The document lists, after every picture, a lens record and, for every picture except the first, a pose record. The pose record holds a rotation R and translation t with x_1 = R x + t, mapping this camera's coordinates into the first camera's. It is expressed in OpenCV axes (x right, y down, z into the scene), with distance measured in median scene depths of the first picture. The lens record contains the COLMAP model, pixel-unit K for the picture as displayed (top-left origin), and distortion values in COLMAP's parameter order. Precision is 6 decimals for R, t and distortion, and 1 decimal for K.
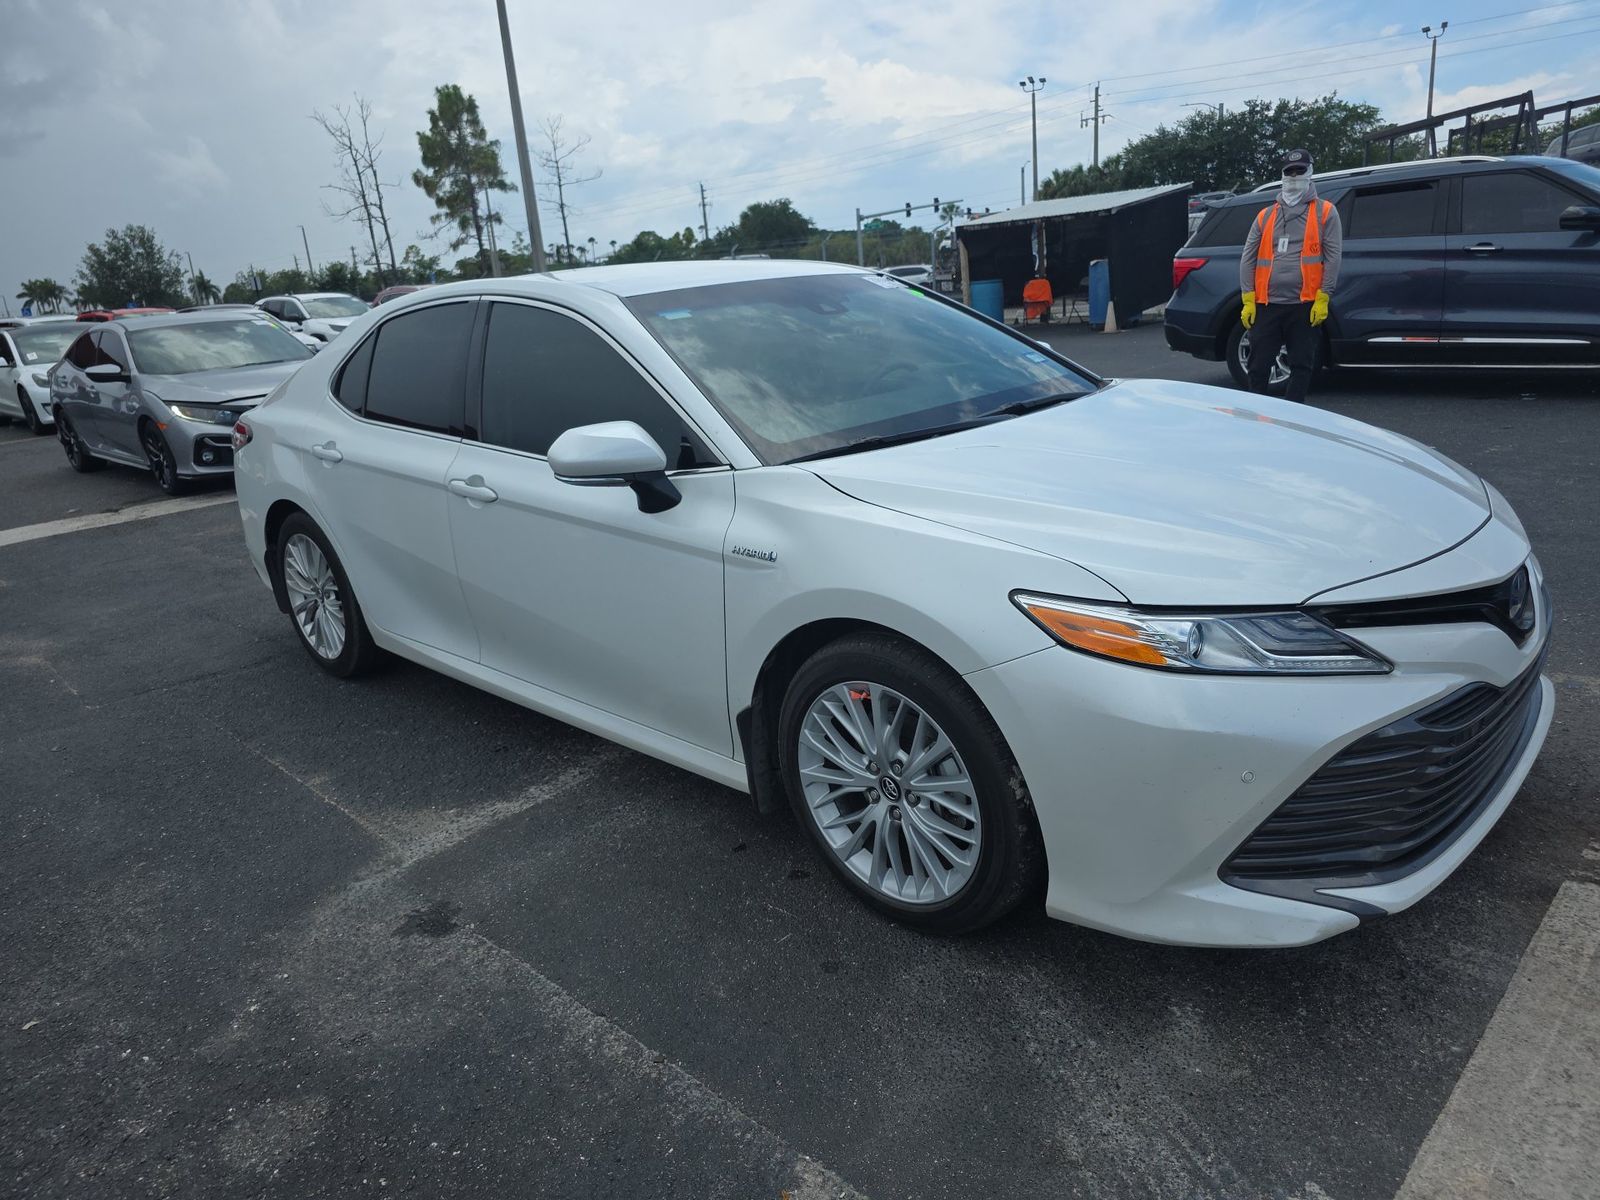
lens RADIAL K [[1095.0, 0, 802.1], [0, 1095.0, 599.4], [0, 0, 1]] dist [0.017258, -0.013845]
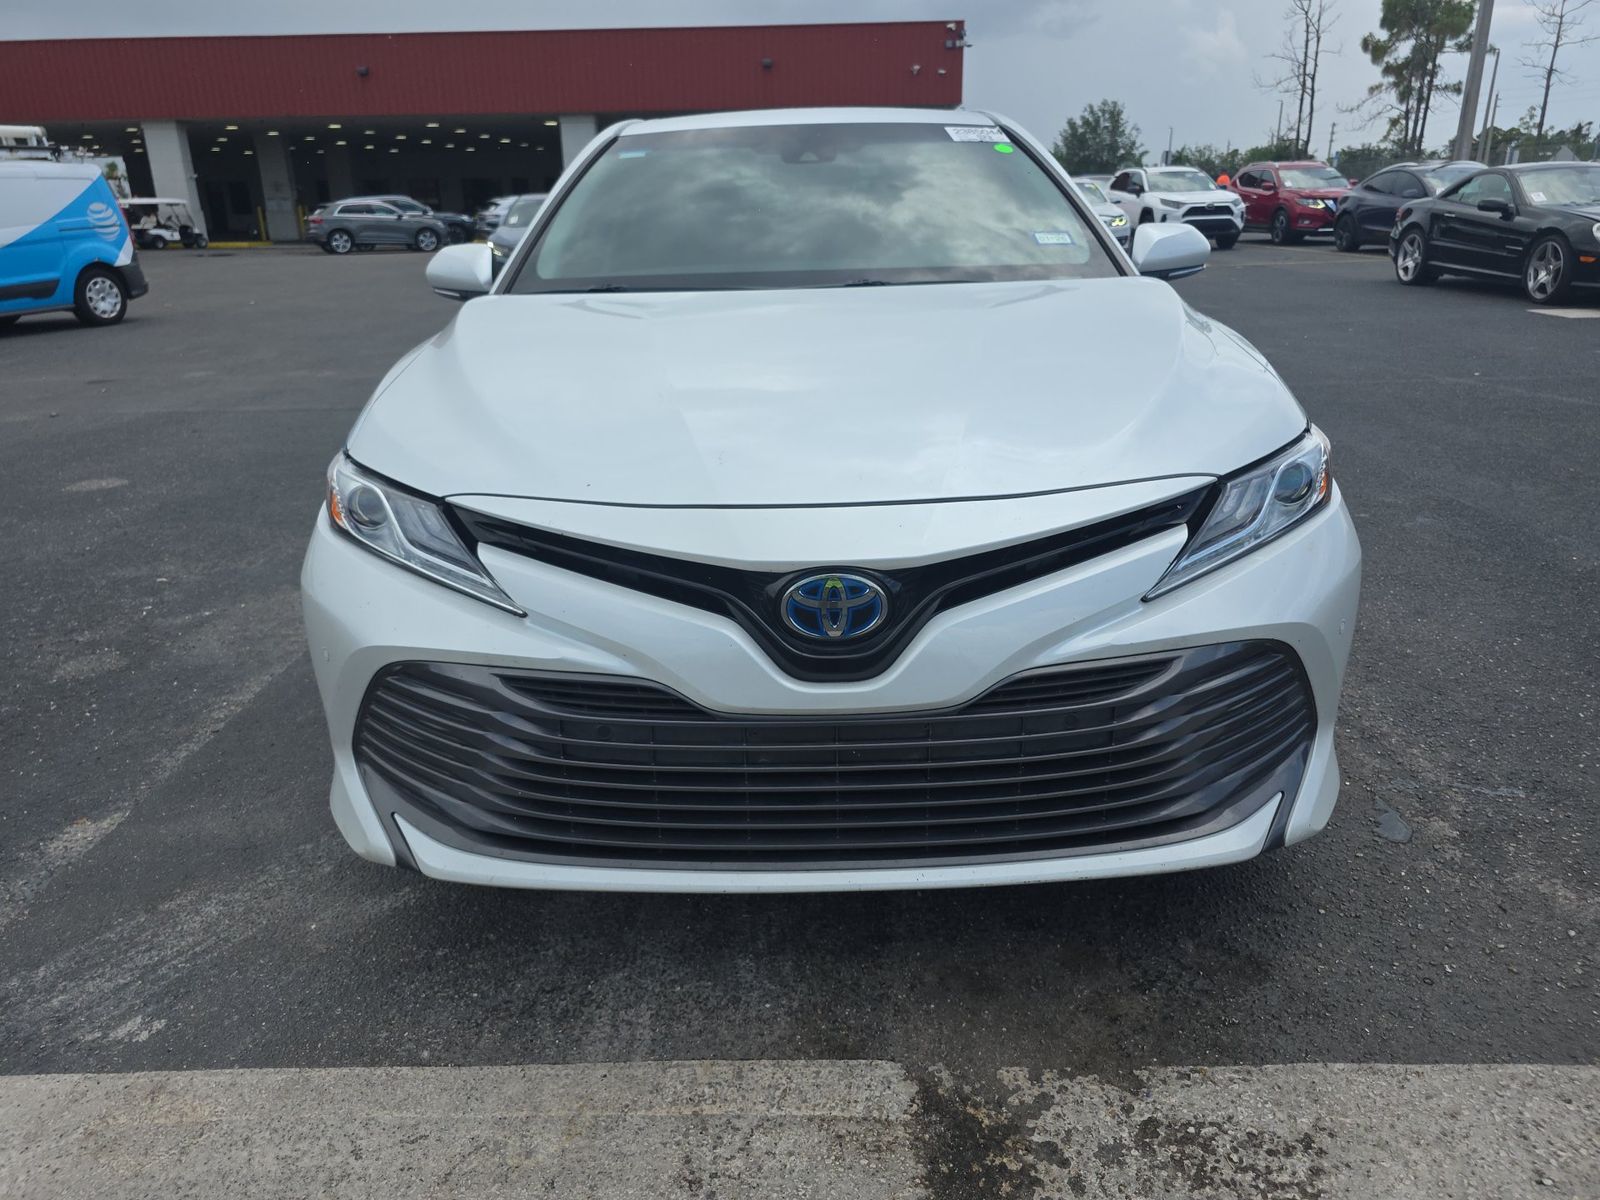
lens RADIAL K [[1095.0, 0, 808.7], [0, 1095.0, 594.0], [0, 0, 1]] dist [0.017258, -0.013845]
pose [[0.678415, 0.298406, -0.671347, 1.106295], [-0.234864, 0.953934, 0.186676, -0.134452], [0.696127, 0.031032, 0.717248, 0.523028]]
